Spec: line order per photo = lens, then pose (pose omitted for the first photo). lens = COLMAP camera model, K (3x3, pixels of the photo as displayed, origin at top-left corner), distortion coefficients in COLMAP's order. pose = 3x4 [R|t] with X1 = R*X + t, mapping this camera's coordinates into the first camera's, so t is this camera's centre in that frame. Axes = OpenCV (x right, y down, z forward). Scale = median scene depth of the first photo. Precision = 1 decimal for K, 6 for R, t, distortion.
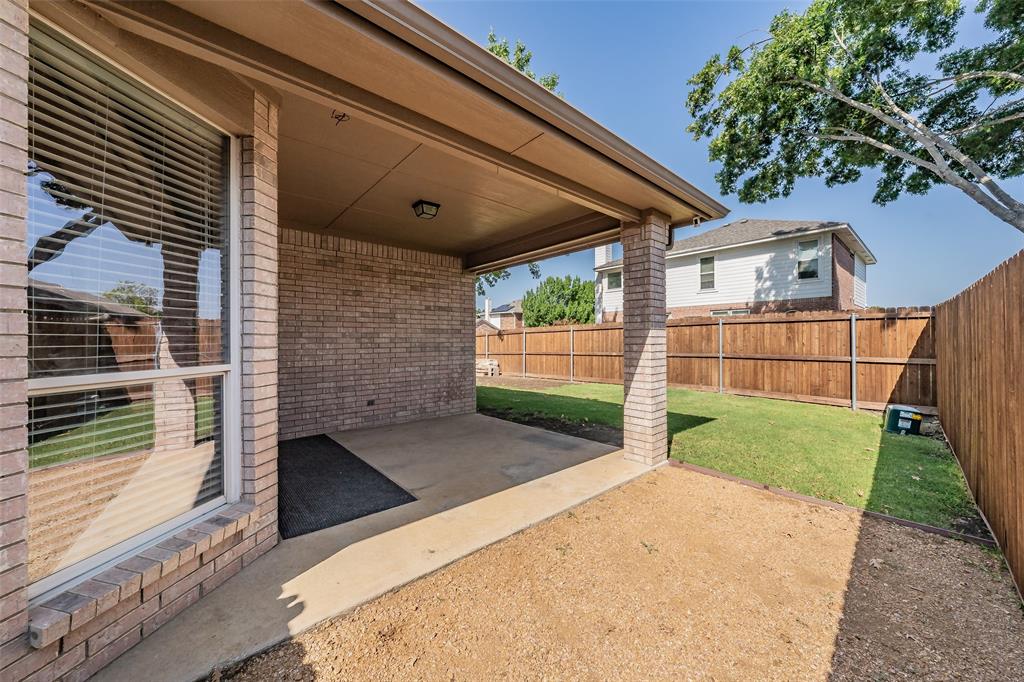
lens RADIAL K [[366.6, 0, 520.8], [0, 366.6, 342.1], [0, 0, 1]] dist [-0.000531, -0.000077]
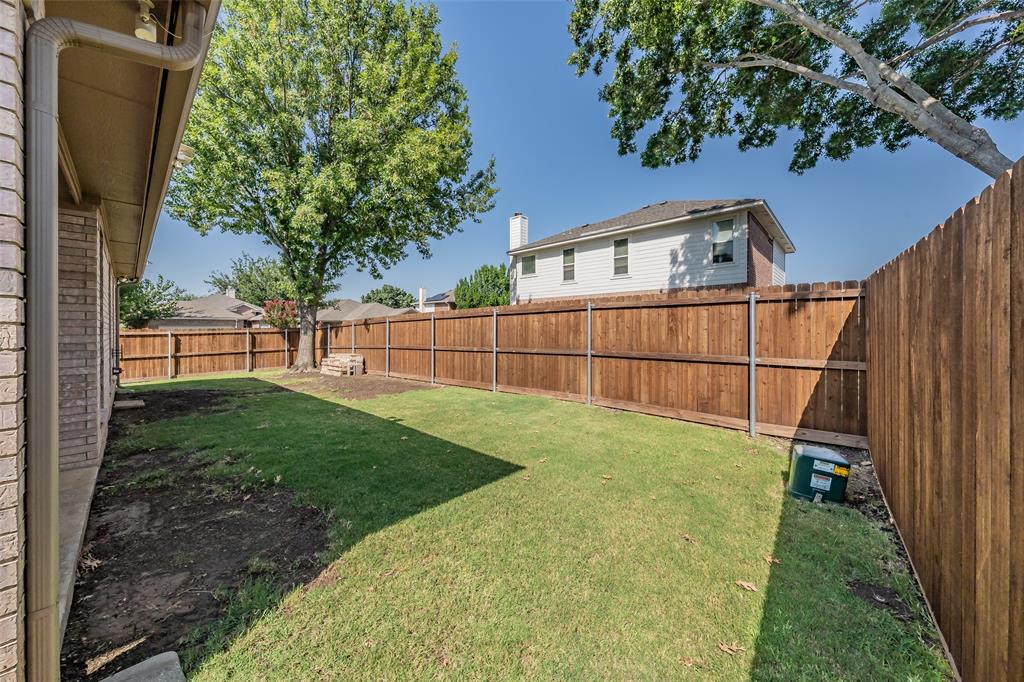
lens RADIAL K [[352.3, 0, 514.2], [0, 352.3, 336.0], [0, 0, 1]] dist [-0.000044, -0.000071]
pose [[0.995819, 0.000633, 0.091345, 0.275113], [-0.001564, 0.999948, 0.010118, -0.002947], [-0.091334, -0.010219, 0.995768, 0.263280]]
